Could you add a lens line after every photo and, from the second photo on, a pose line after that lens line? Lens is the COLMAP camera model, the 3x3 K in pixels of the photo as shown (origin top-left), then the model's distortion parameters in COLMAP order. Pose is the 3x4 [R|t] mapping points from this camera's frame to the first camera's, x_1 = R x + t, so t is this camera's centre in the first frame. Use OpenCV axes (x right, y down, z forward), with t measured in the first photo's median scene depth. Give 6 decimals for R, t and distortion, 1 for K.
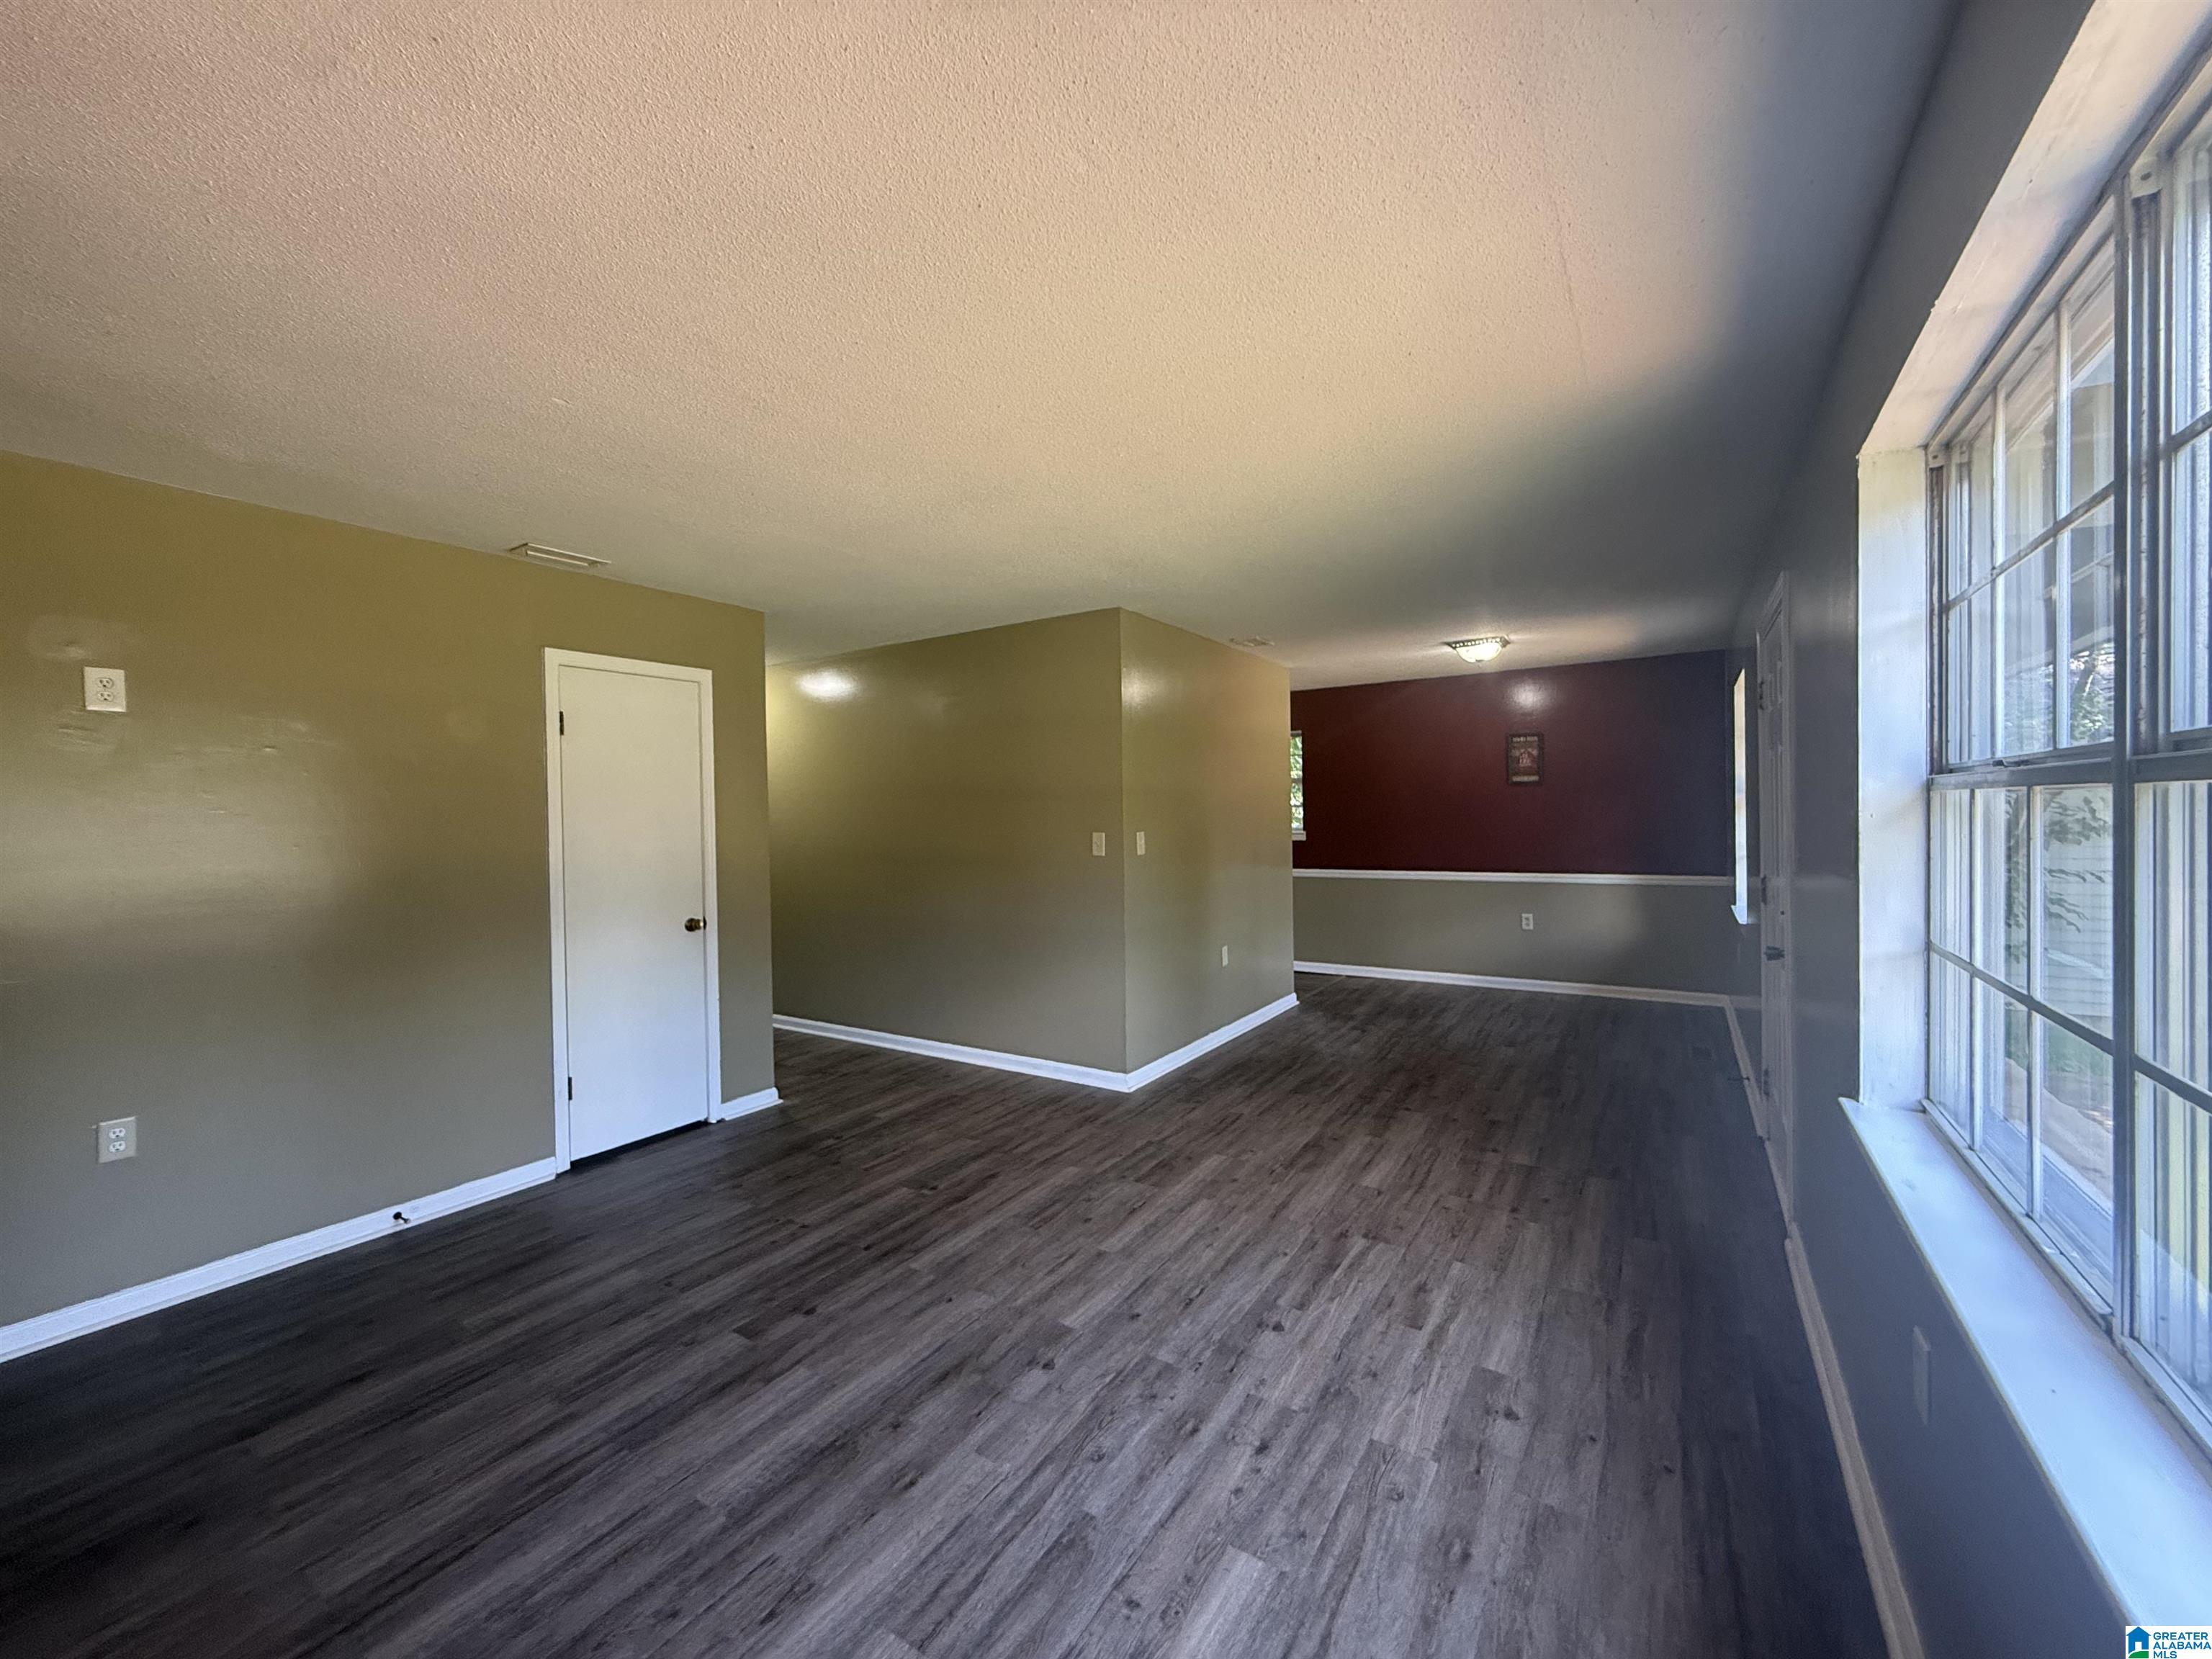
lens RADIAL K [[884.3, 0, 1106.0], [0, 884.3, 829.5], [0, 0, 1]] dist [0.001856, 0.000161]
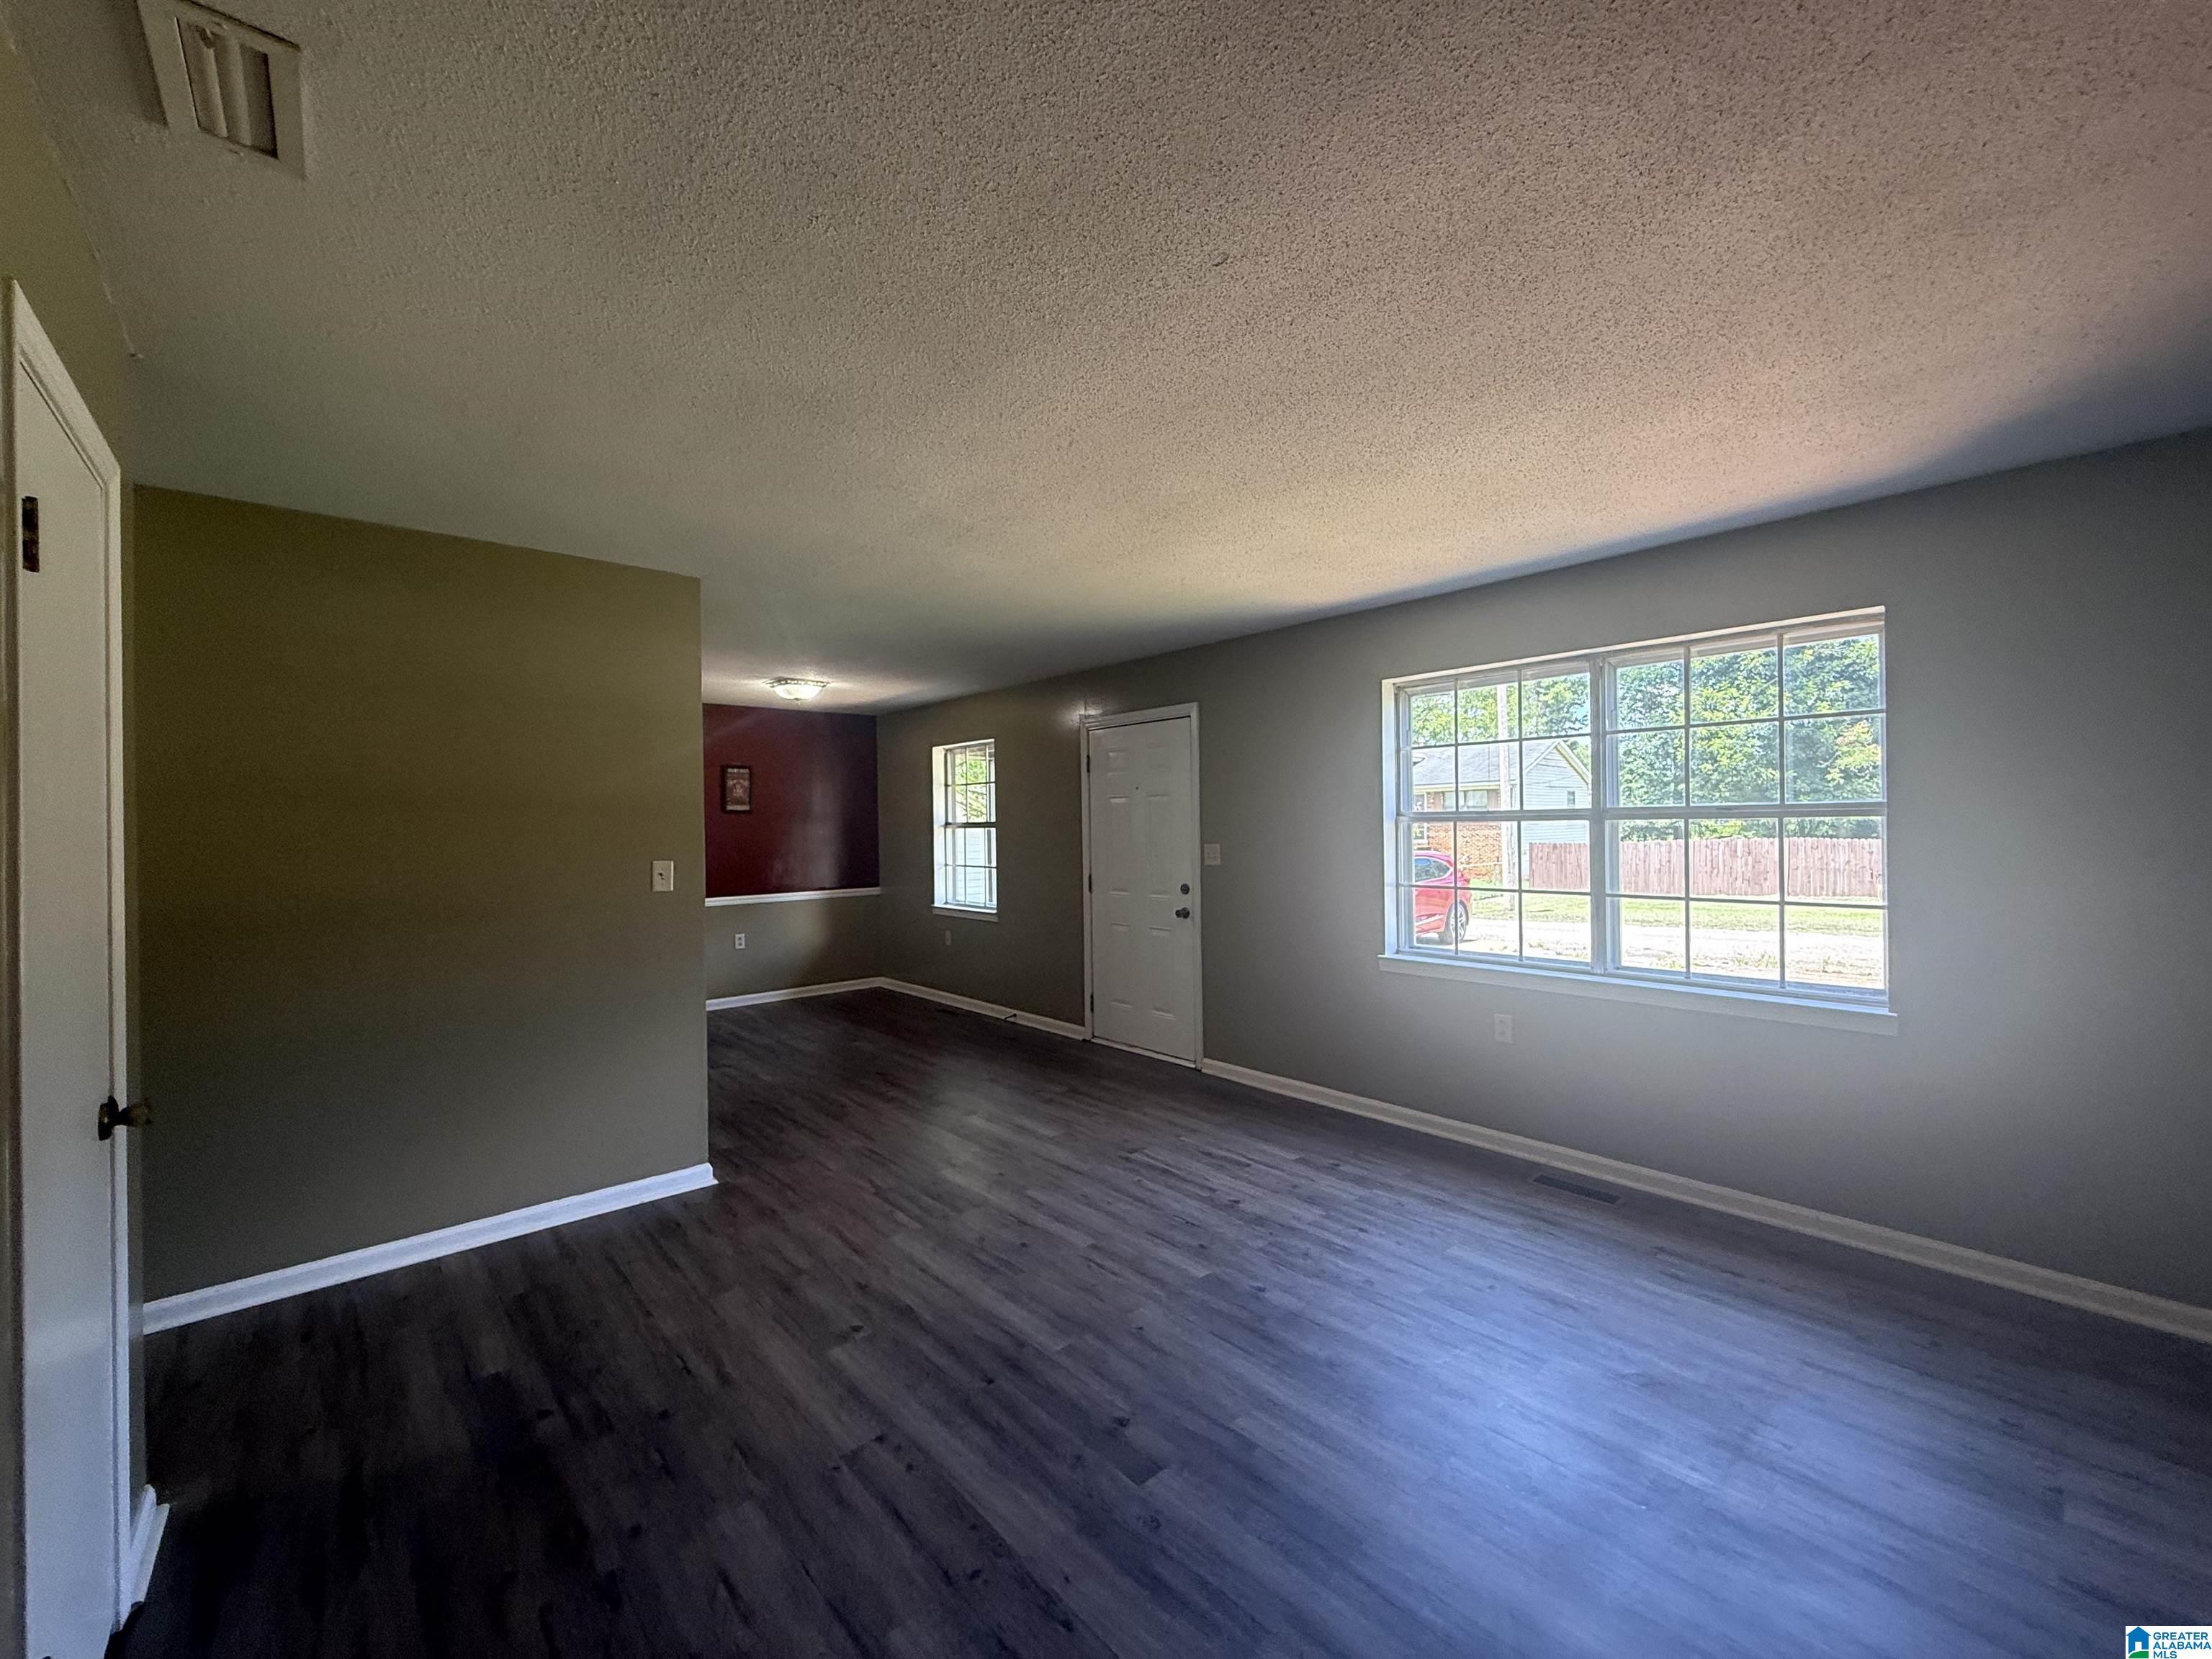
lens RADIAL K [[874.2, 0, 1106.0], [0, 874.2, 829.5], [0, 0, 1]] dist [-0.001772, -0.000016]
pose [[0.272008, 0.012409, 0.962215, -1.001309], [0.023824, 0.999524, -0.019625, 0.001846], [-0.962000, 0.028261, 0.271583, 0.682120]]
